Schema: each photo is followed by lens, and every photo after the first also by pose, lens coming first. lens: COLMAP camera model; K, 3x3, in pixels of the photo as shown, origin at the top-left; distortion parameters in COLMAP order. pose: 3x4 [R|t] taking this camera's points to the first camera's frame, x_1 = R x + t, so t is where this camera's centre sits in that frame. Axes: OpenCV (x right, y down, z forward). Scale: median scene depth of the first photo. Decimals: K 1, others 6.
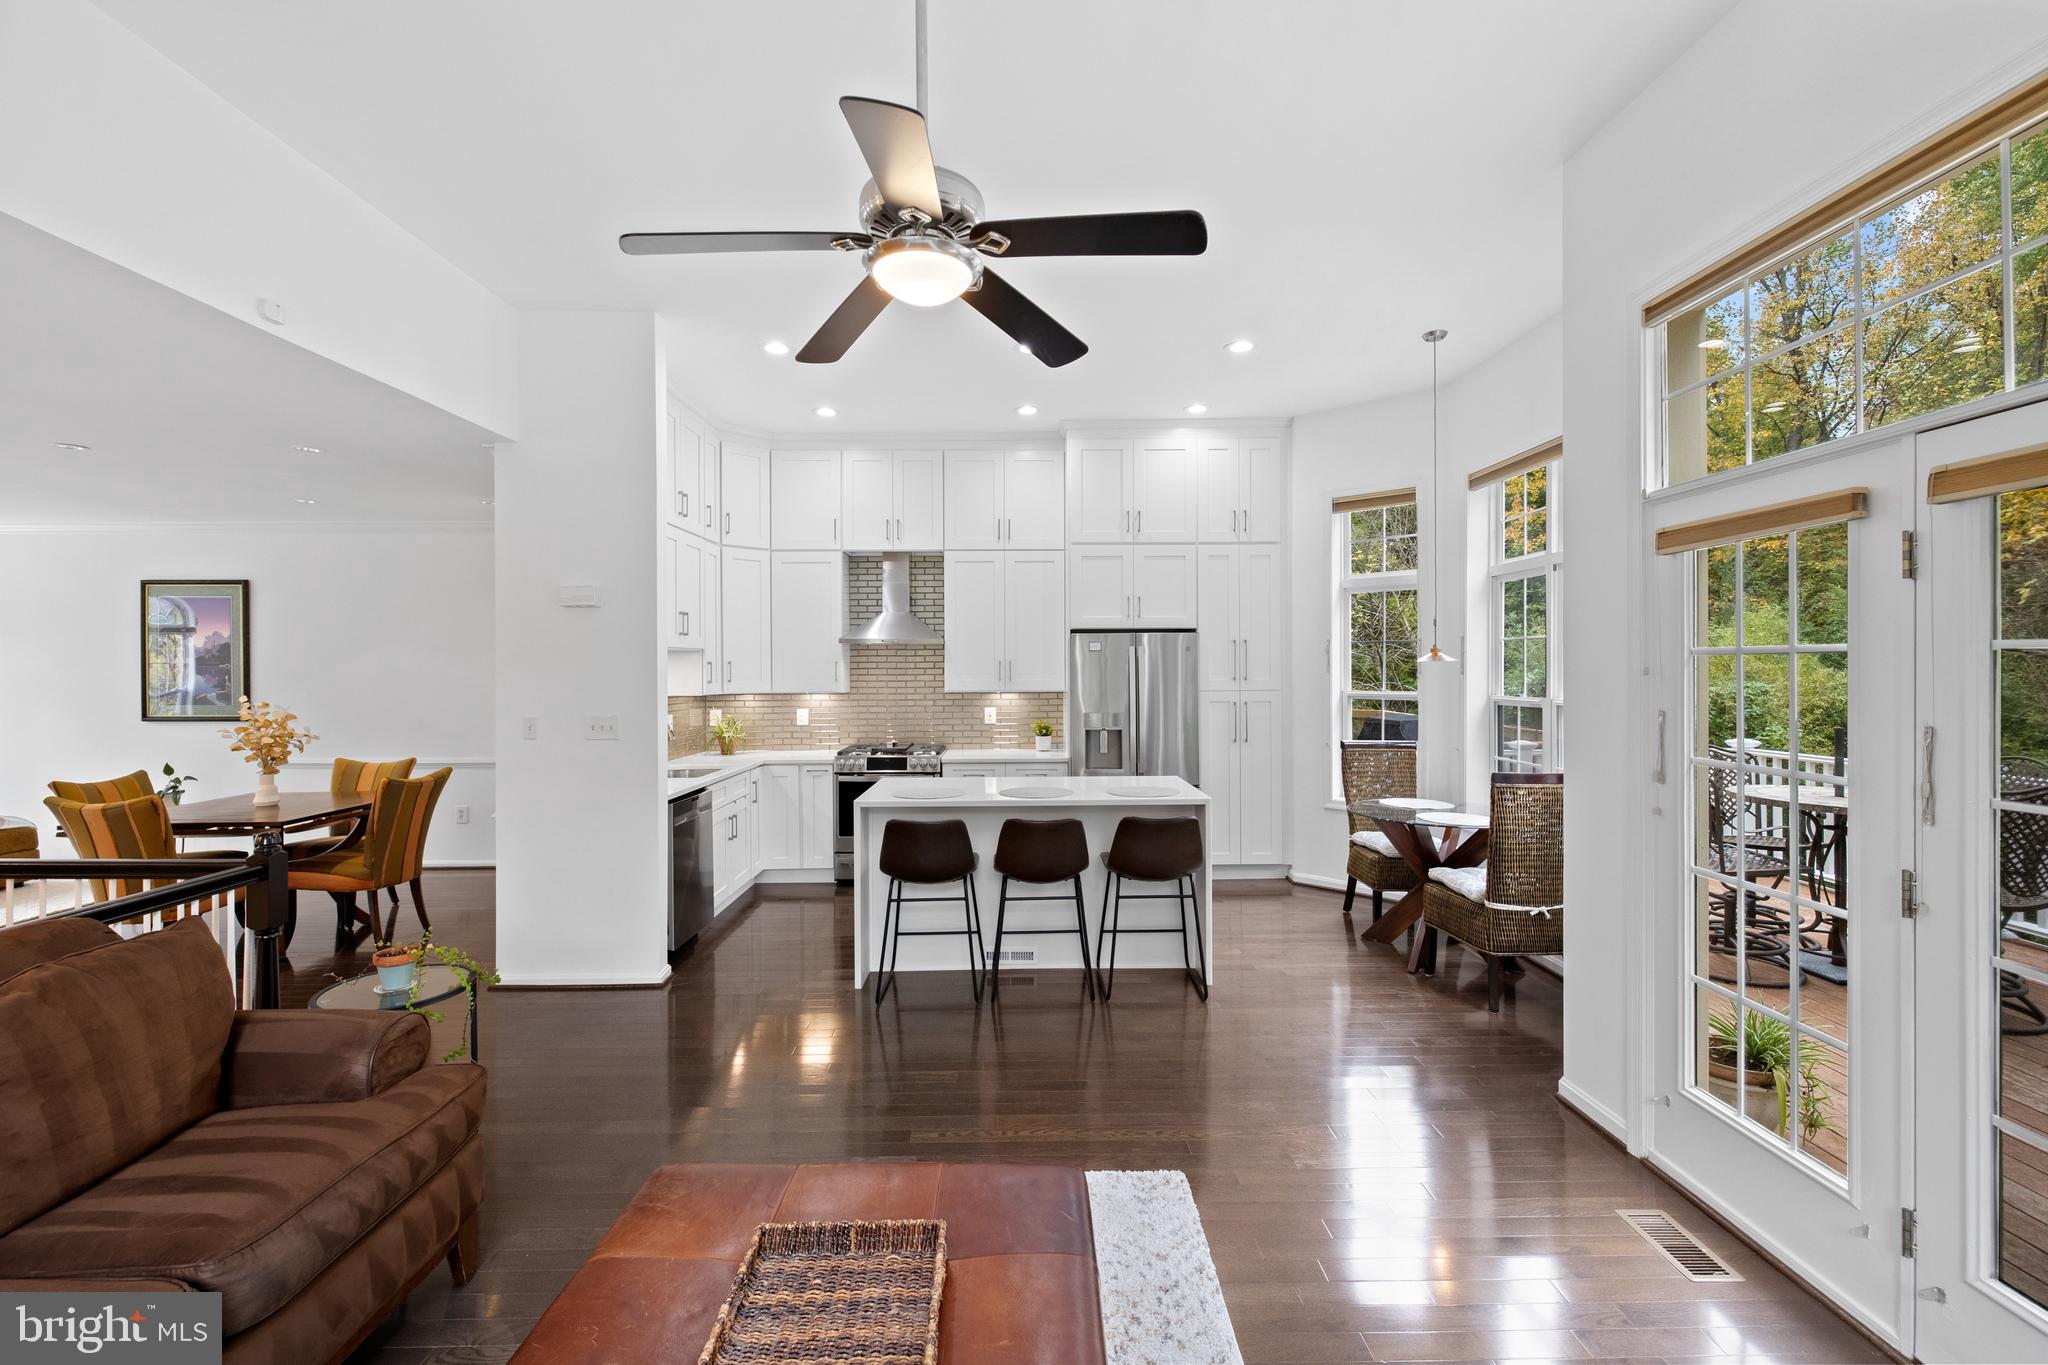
lens RADIAL K [[861.0, 0, 1024.9], [0, 861.0, 671.4], [0, 0, 1]] dist [0.000097, 0.000101]
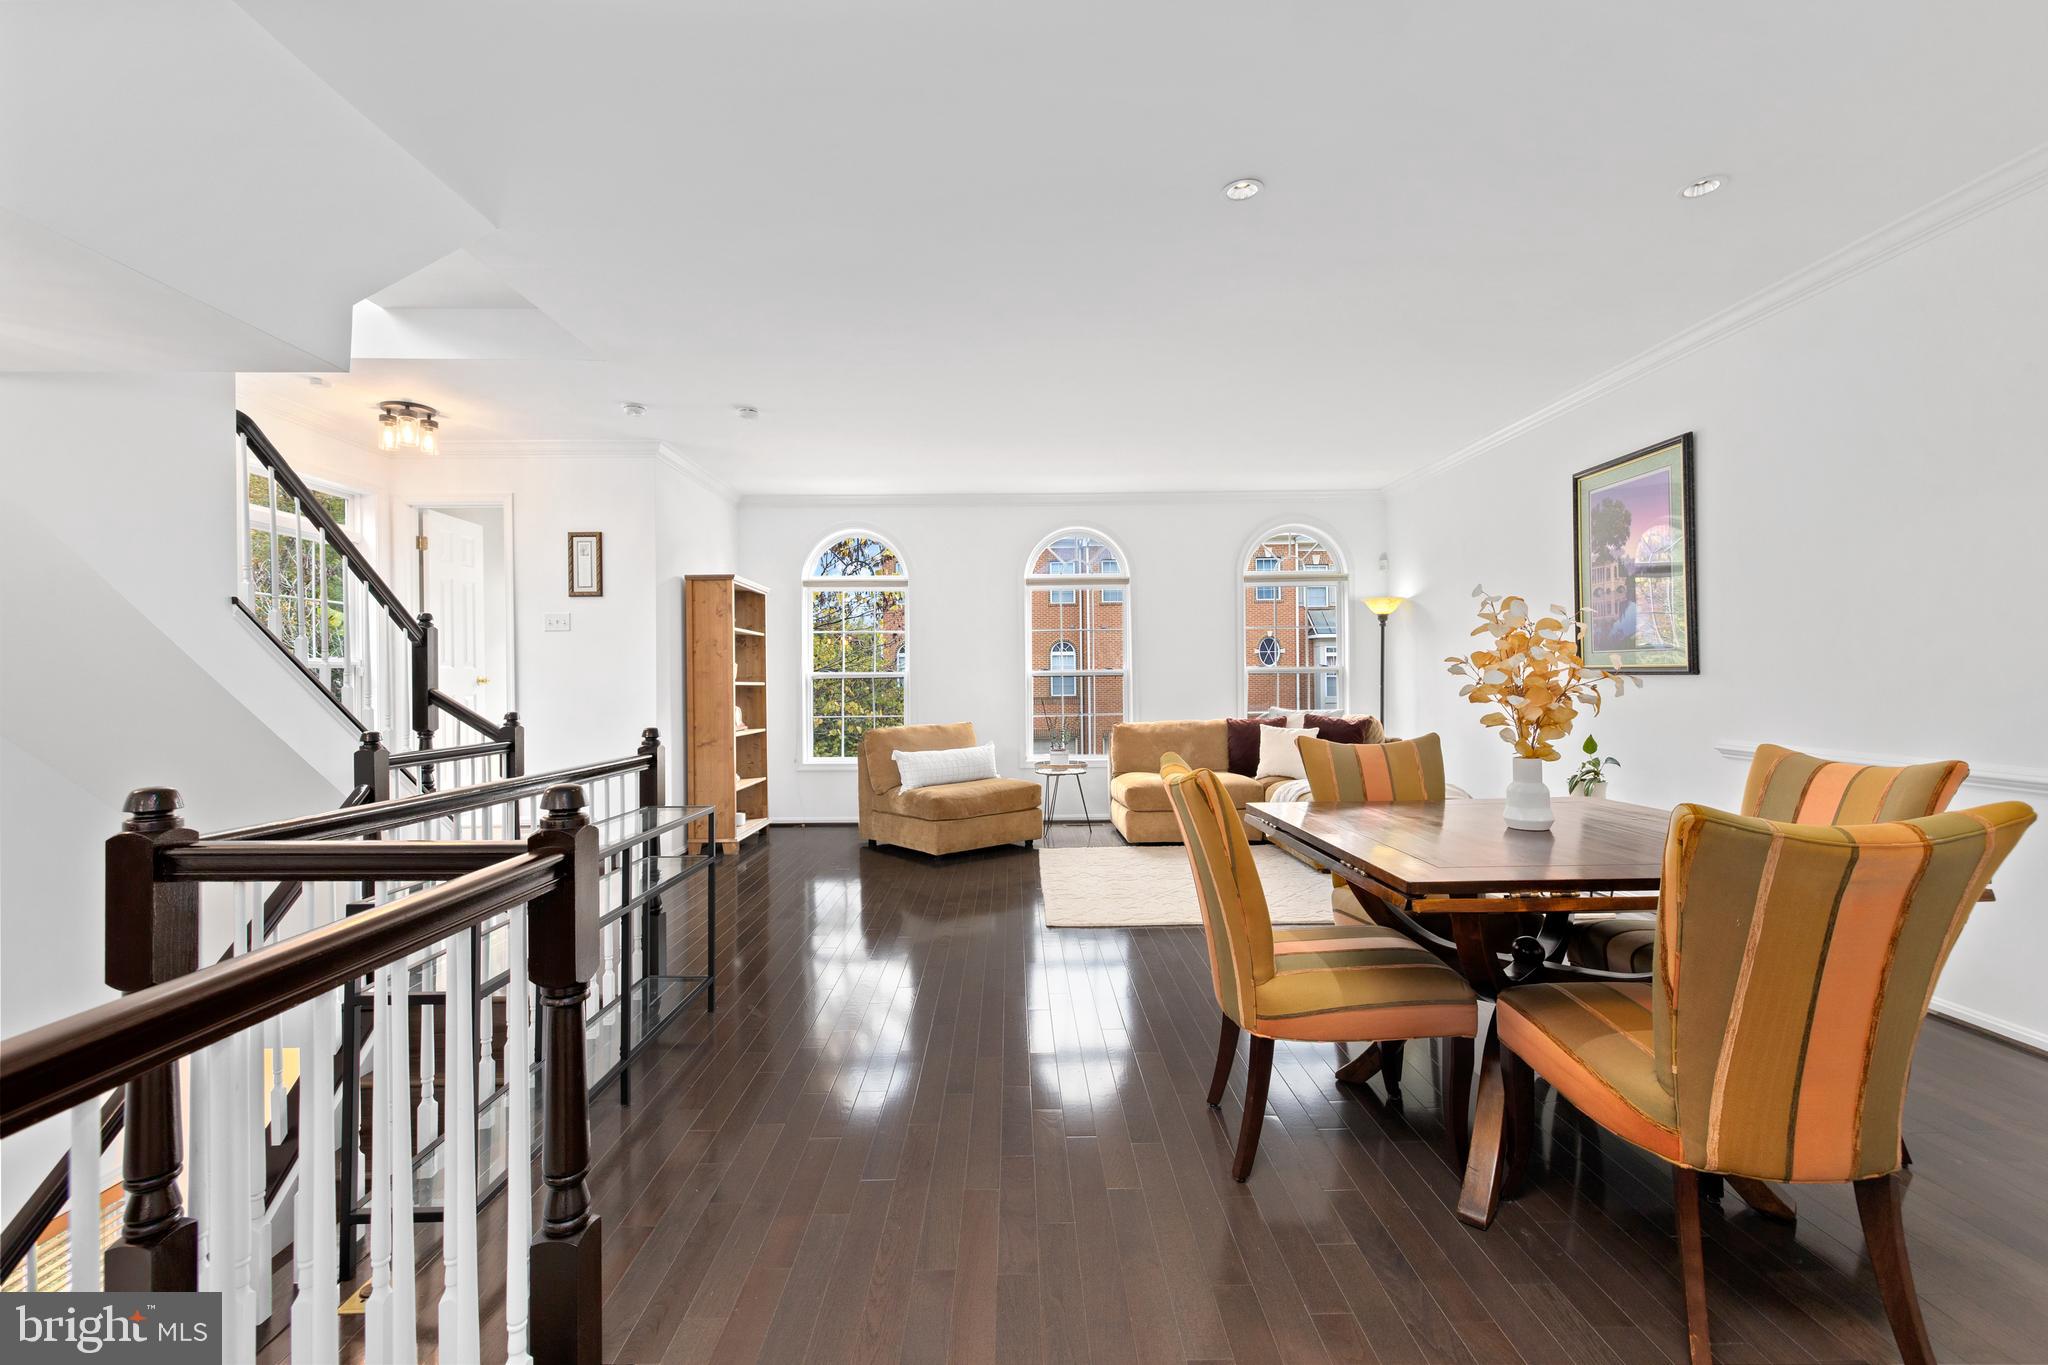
lens RADIAL K [[861.0, 0, 1024.9], [0, 861.0, 671.4], [0, 0, 1]] dist [0.000097, 0.000101]
pose [[0.003756, -0.004711, -0.999982, -0.418819], [0.008102, 0.999956, -0.004681, 0.071967], [0.999960, -0.008084, 0.003794, 0.709733]]
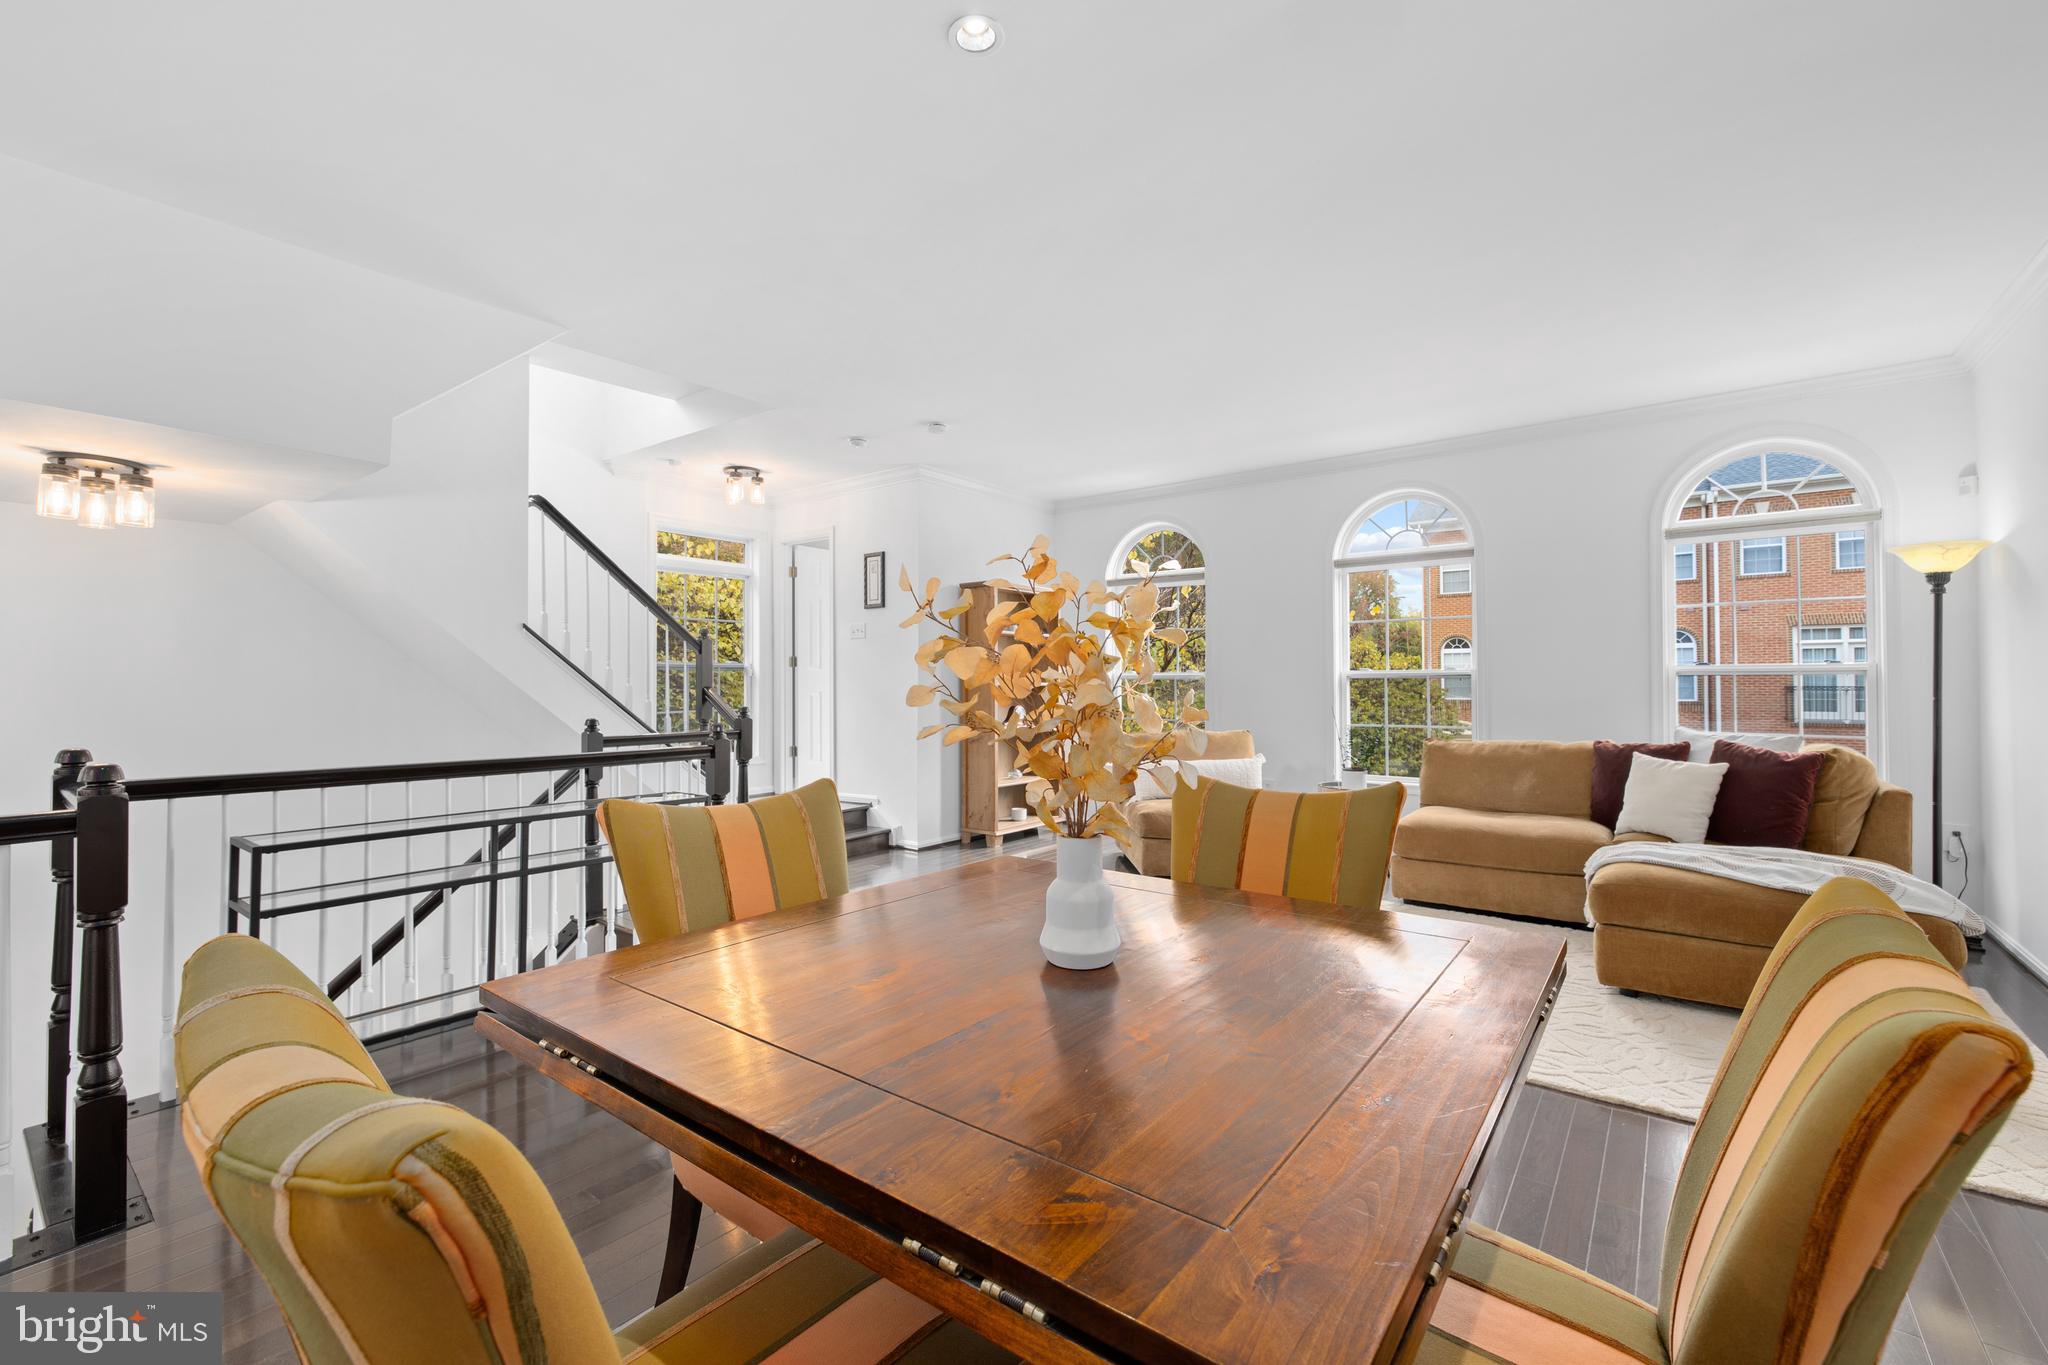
lens RADIAL K [[861.0, 0, 1024.9], [0, 861.0, 671.4], [0, 0, 1]] dist [0.000097, 0.000101]
pose [[-0.617747, -0.002036, -0.786374, -0.645398], [0.005732, 0.999958, -0.007091, 0.070690], [0.786356, -0.008888, -0.617710, 1.102513]]
